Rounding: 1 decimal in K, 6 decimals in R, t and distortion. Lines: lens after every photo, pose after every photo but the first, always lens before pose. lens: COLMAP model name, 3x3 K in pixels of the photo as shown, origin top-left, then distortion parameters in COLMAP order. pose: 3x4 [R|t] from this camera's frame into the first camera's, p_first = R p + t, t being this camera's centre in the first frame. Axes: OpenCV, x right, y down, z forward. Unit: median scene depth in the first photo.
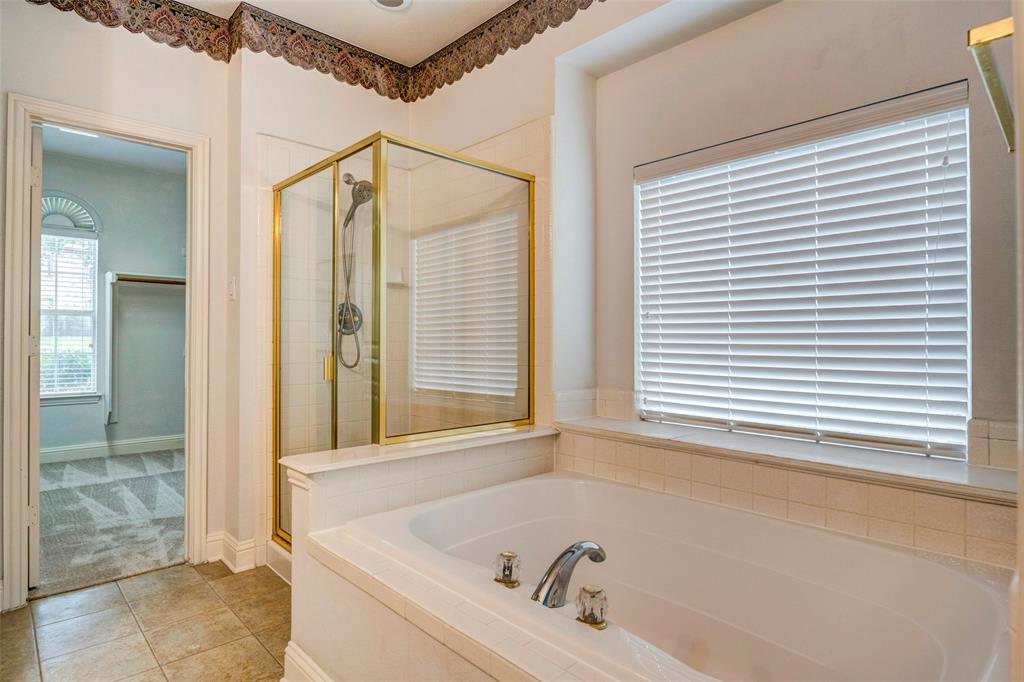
lens RADIAL K [[554.3, 0, 509.0], [0, 554.3, 337.6], [0, 0, 1]] dist [-0.002271, -0.005159]
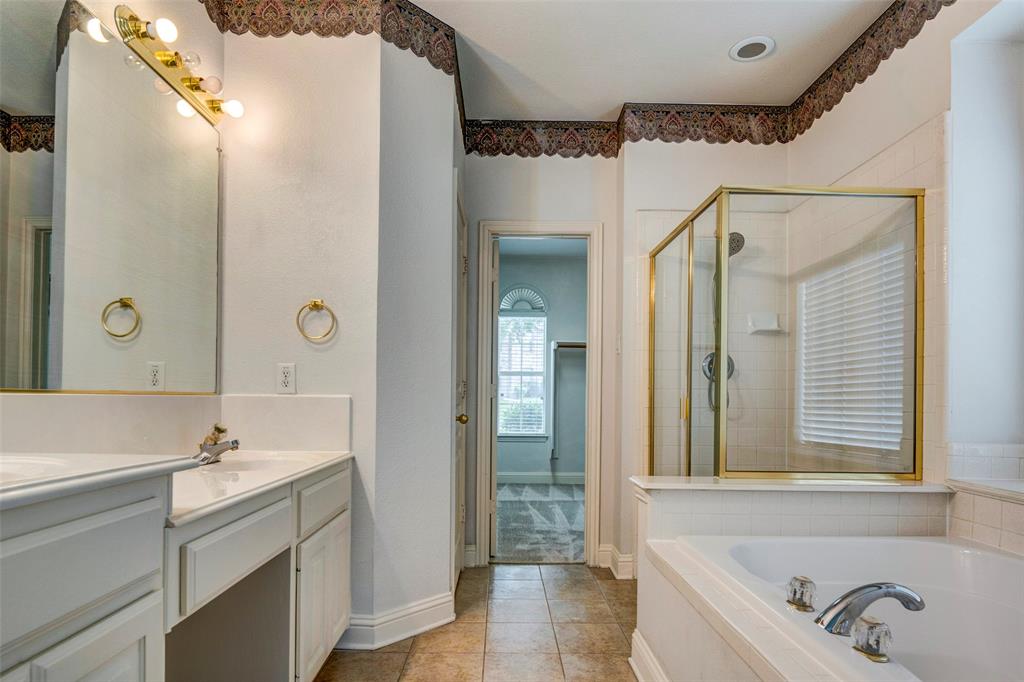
lens RADIAL K [[554.3, 0, 508.5], [0, 554.3, 402.0], [0, 0, 1]] dist [-0.002271, -0.005159]
pose [[0.738879, 0.006693, -0.673805, 0.134054], [-0.004439, 0.999977, 0.005065, 0.031261], [0.673823, -0.000751, 0.738892, -0.051228]]
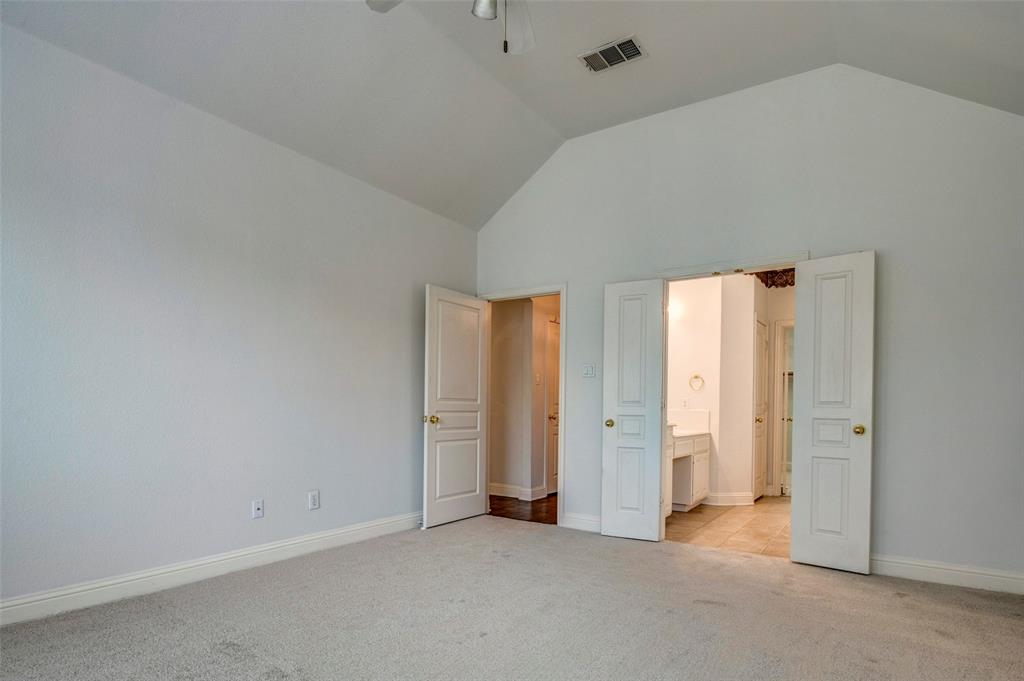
lens RADIAL K [[554.3, 0, 501.2], [0, 554.3, 413.0], [0, 0, 1]] dist [-0.002271, -0.005159]
pose [[0.207657, 0.005824, -0.978184, 1.444918], [-0.007369, 0.999963, 0.004389, 0.034703], [0.978174, 0.006297, 0.207692, -0.904468]]
